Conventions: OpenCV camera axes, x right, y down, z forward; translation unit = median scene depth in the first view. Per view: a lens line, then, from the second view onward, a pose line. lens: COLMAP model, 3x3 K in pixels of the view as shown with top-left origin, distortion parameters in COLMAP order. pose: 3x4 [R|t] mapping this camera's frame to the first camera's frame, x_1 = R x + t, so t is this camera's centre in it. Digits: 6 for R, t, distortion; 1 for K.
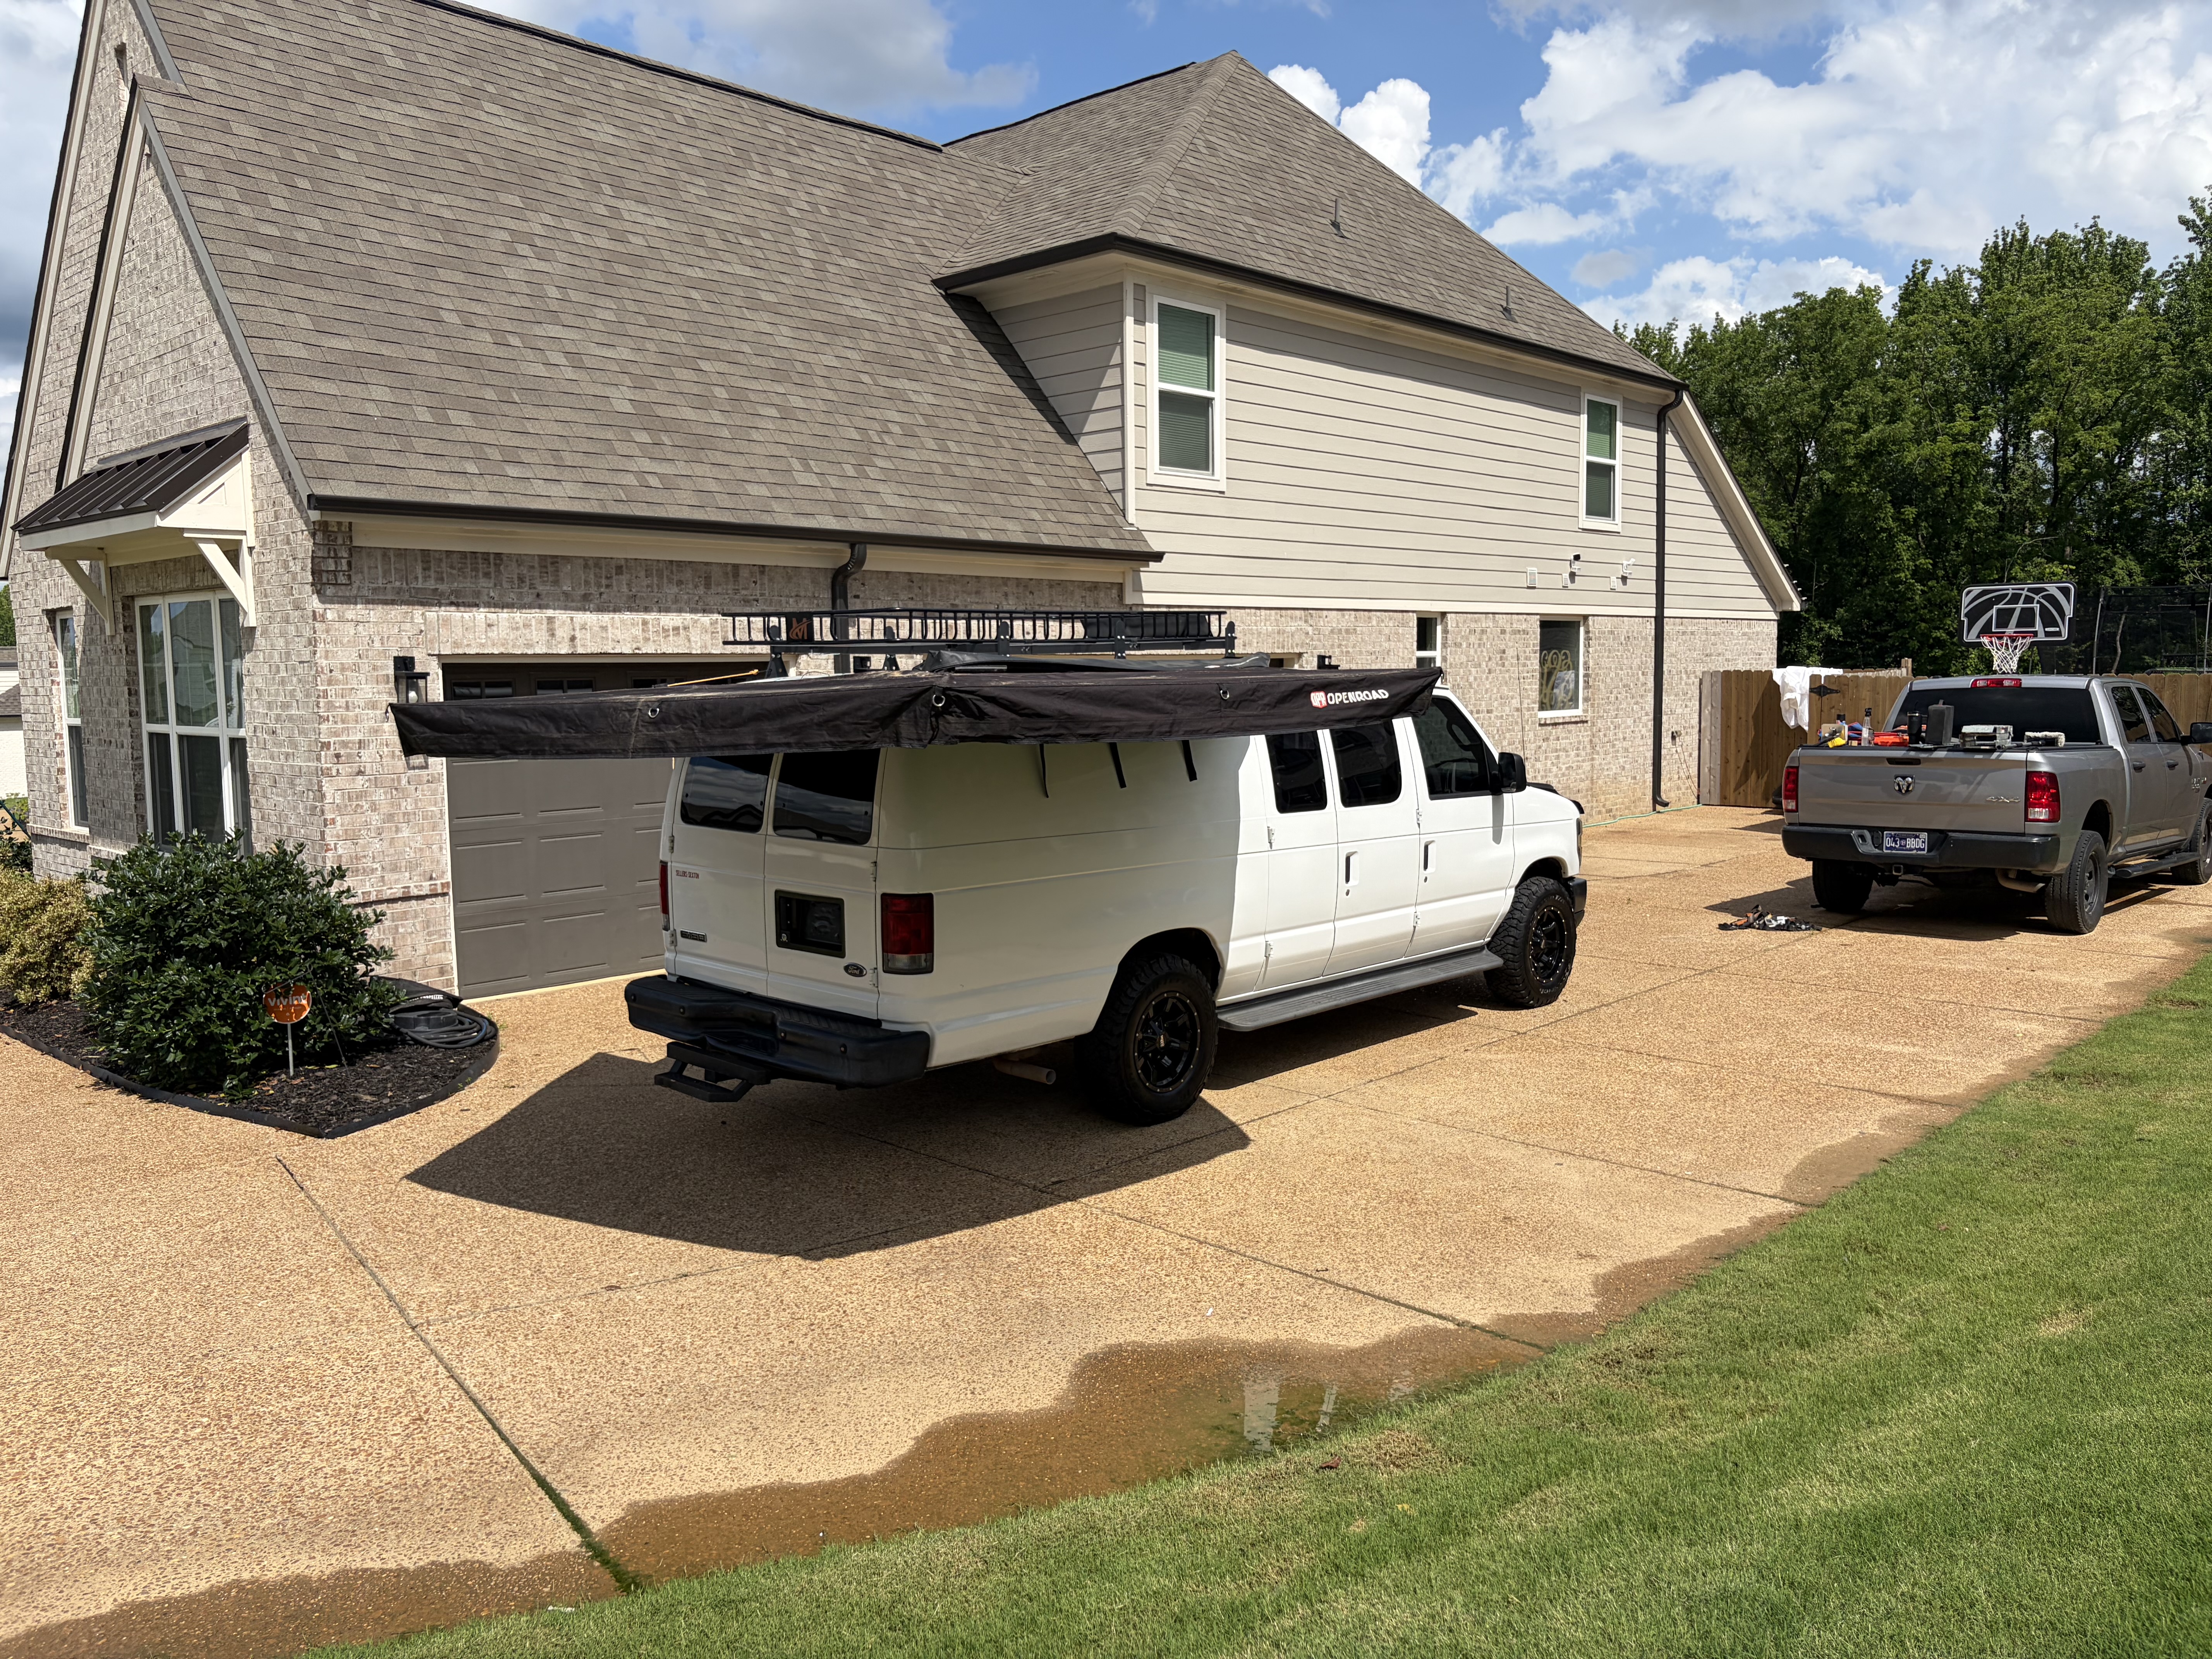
lens RADIAL K [[1677.0, 0, 1093.1], [0, 1677.0, 829.5], [0, 0, 1]] dist [0.051183, -0.099201]
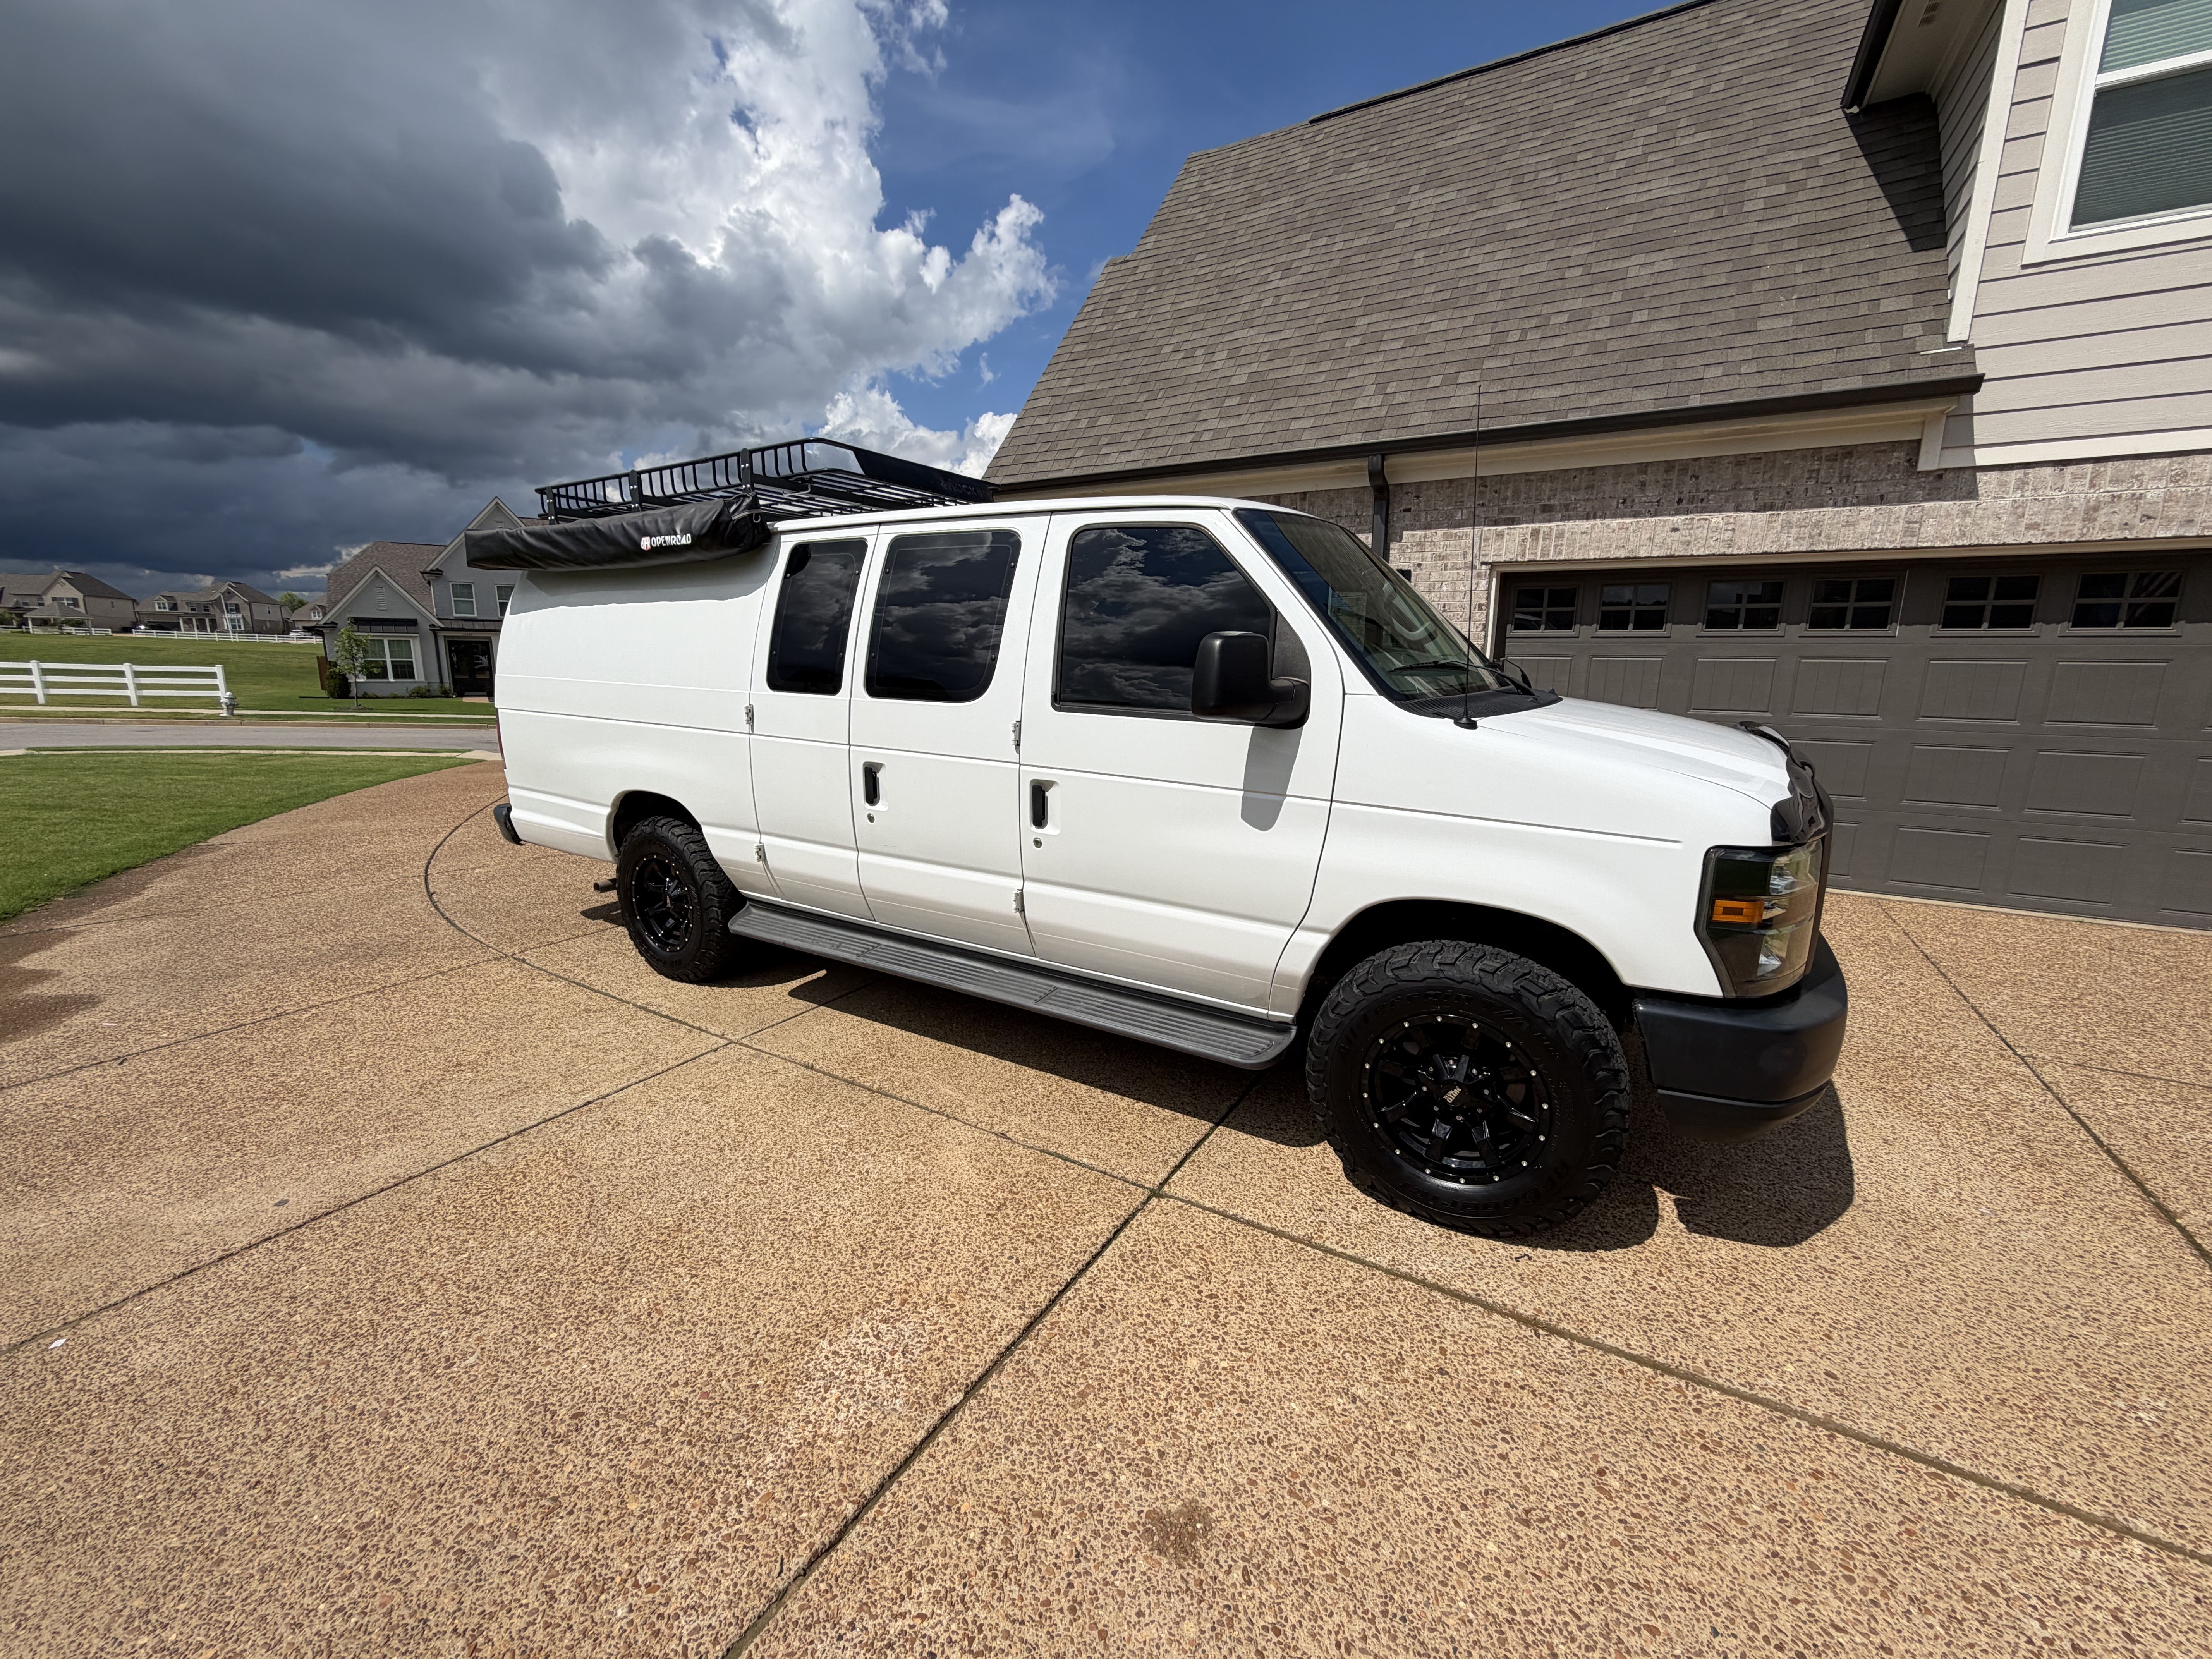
lens RADIAL K [[883.3, 0, 1098.1], [0, 883.3, 828.5], [0, 0, 1]] dist [0.000479, -0.000106]
pose [[0.212430, 0.200360, -0.956415, 0.409920], [-0.108249, 0.977555, 0.180745, -0.028004], [0.971162, 0.065136, 0.229350, 0.772993]]
